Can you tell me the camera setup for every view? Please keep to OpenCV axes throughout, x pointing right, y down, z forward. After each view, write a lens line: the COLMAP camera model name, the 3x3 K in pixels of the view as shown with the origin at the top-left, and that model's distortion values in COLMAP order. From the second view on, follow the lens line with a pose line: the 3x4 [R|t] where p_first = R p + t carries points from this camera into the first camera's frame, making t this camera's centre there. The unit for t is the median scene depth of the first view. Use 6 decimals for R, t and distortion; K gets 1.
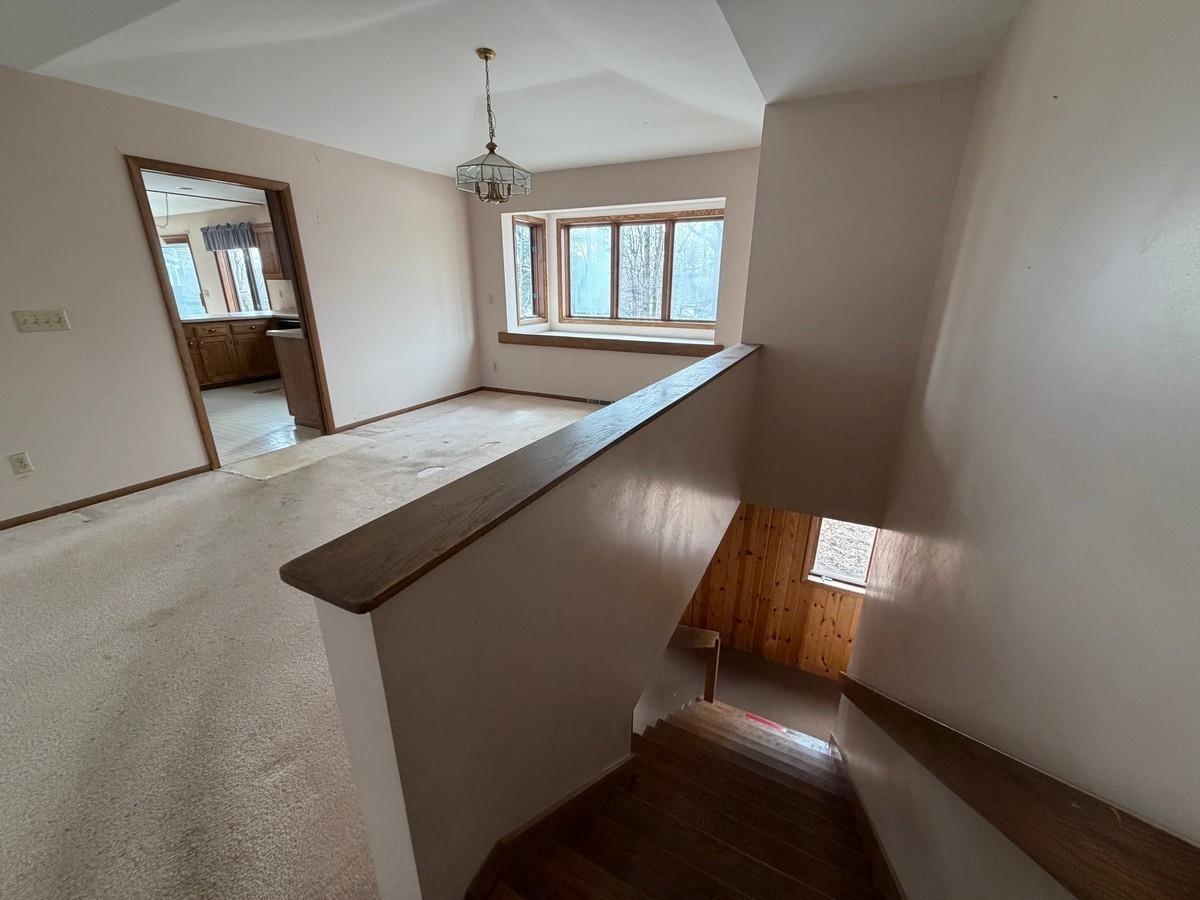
lens RADIAL K [[476.8, 0, 600.2], [0, 476.8, 452.6], [0, 0, 1]] dist [0.000618, -0.000402]
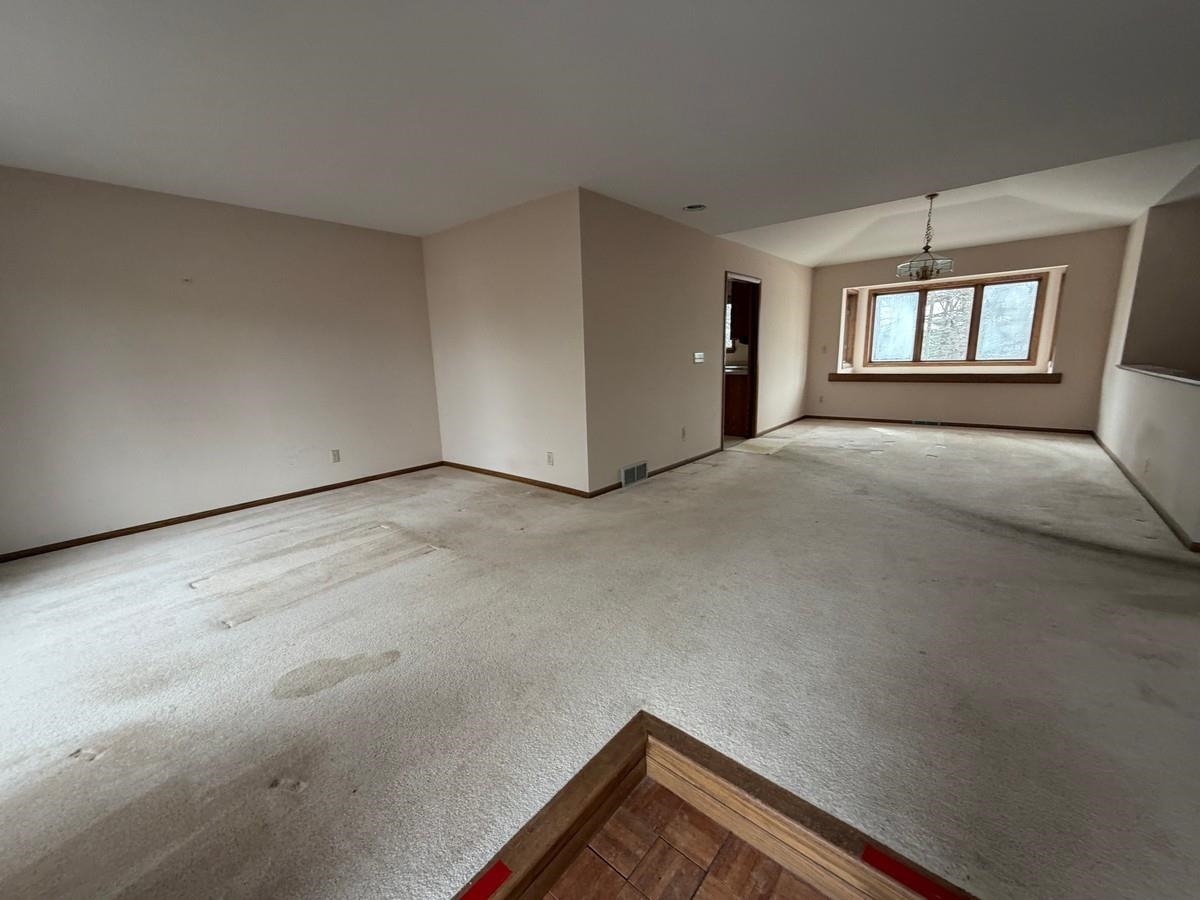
lens RADIAL K [[476.8, 0, 592.0], [0, 476.8, 452.3], [0, 0, 1]] dist [0.000618, -0.000402]
pose [[0.971182, 0.012261, -0.238024, -0.533890], [-0.044642, 0.990359, -0.131131, 0.170219], [0.234122, 0.137977, 0.962367, -0.405297]]
